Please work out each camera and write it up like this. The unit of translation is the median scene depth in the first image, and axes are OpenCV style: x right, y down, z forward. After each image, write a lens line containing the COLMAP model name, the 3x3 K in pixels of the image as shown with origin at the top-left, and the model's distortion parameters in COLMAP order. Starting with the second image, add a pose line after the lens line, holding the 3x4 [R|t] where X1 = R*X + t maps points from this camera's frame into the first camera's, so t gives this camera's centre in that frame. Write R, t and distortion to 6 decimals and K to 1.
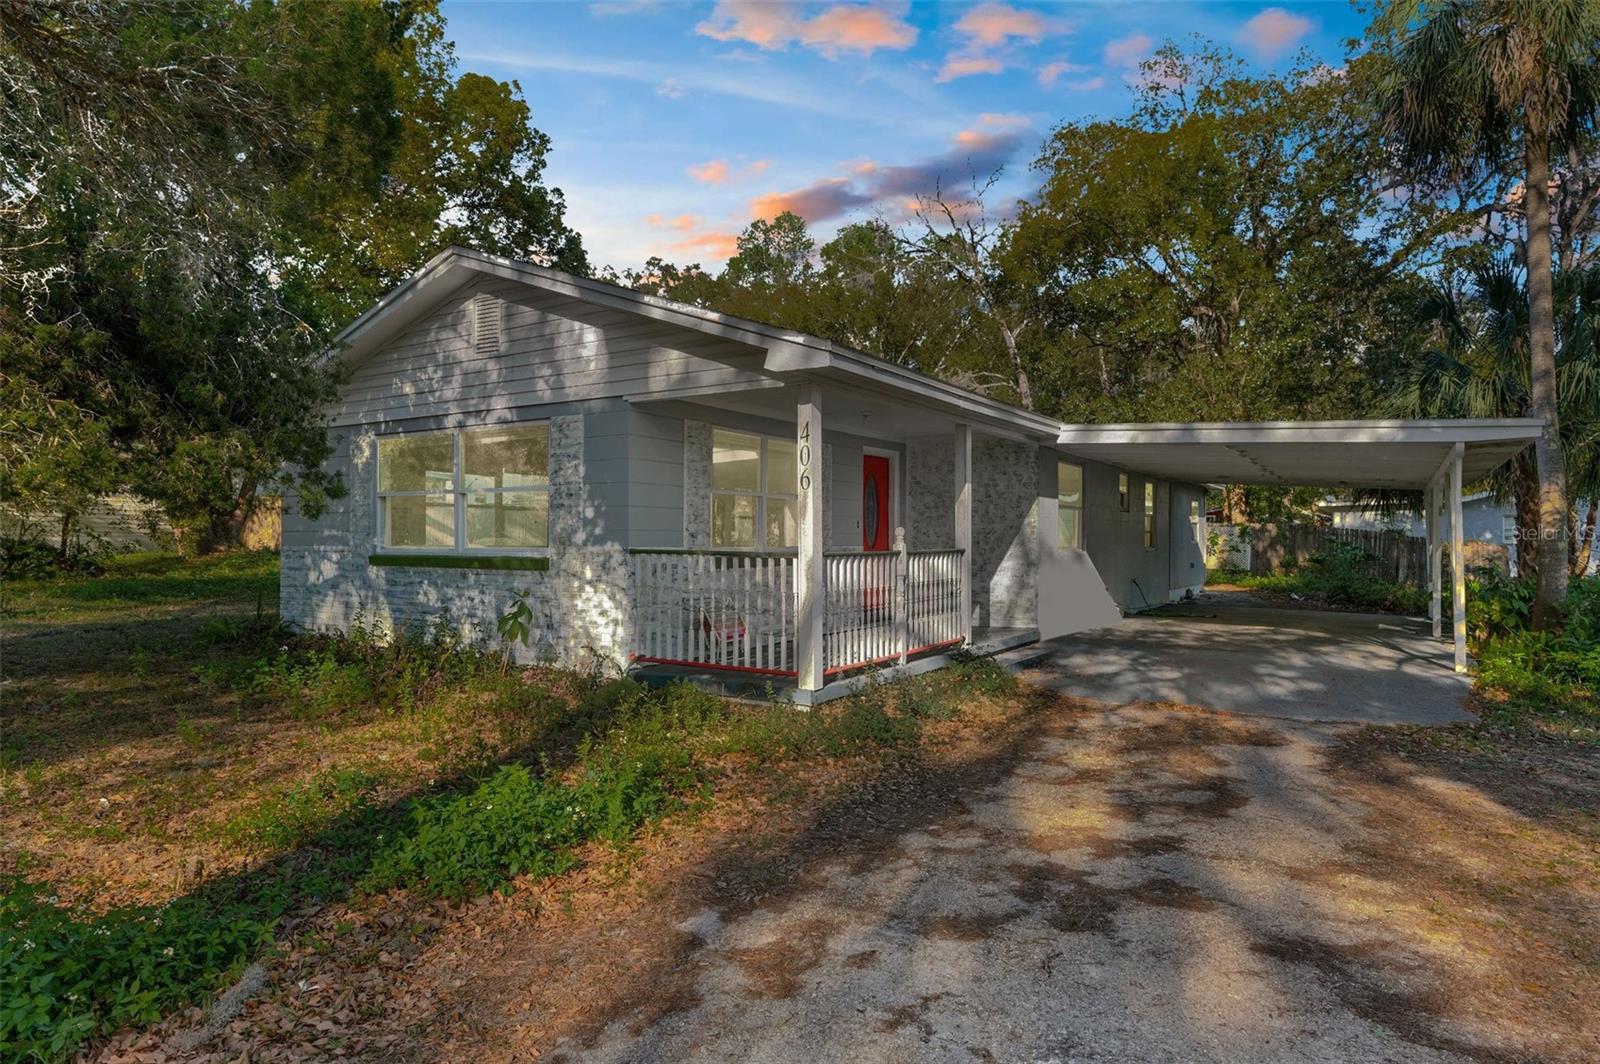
lens RADIAL K [[934.1, 0, 800.0], [0, 934.1, 532.0], [0, 0, 1]] dist [-0.002333, -0.000323]
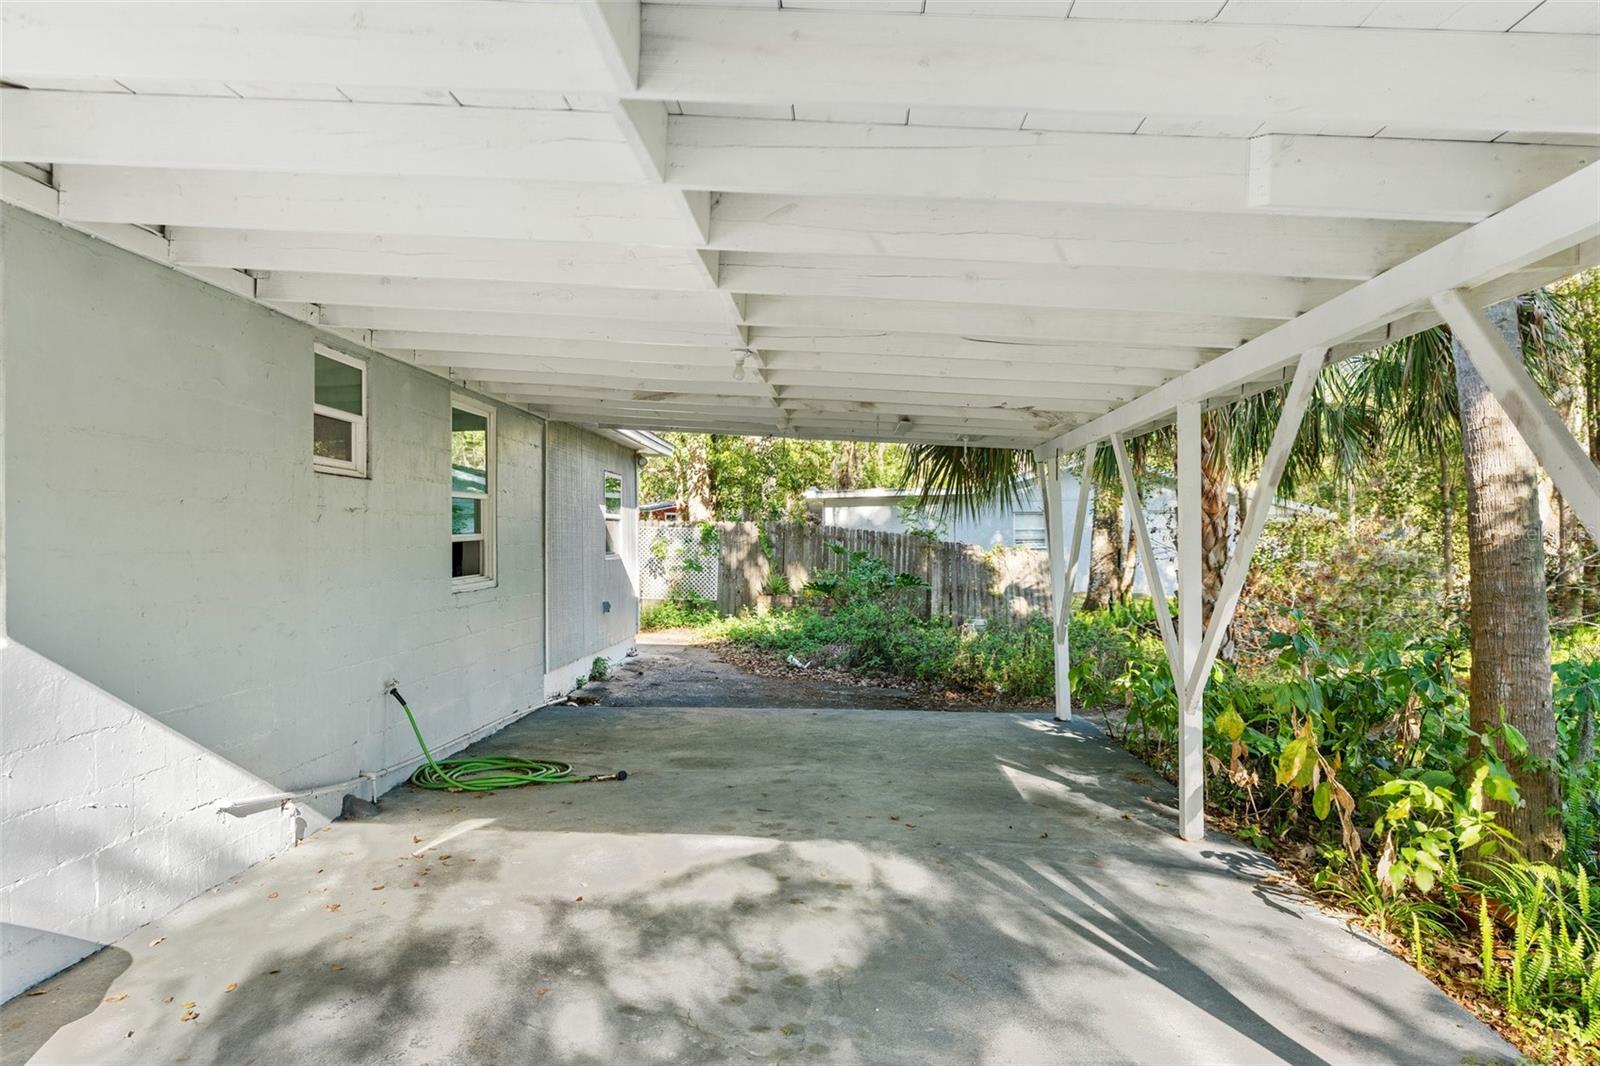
lens RADIAL K [[1107.0, 0, 800.0], [0, 1107.0, 533.0], [0, 0, 1]] dist [0.000440, -0.000005]
pose [[0.867535, -0.001817, 0.497372, 0.186664], [0.002570, 0.999996, -0.000829, -0.000982], [-0.497369, 0.001997, 0.867537, 0.382082]]
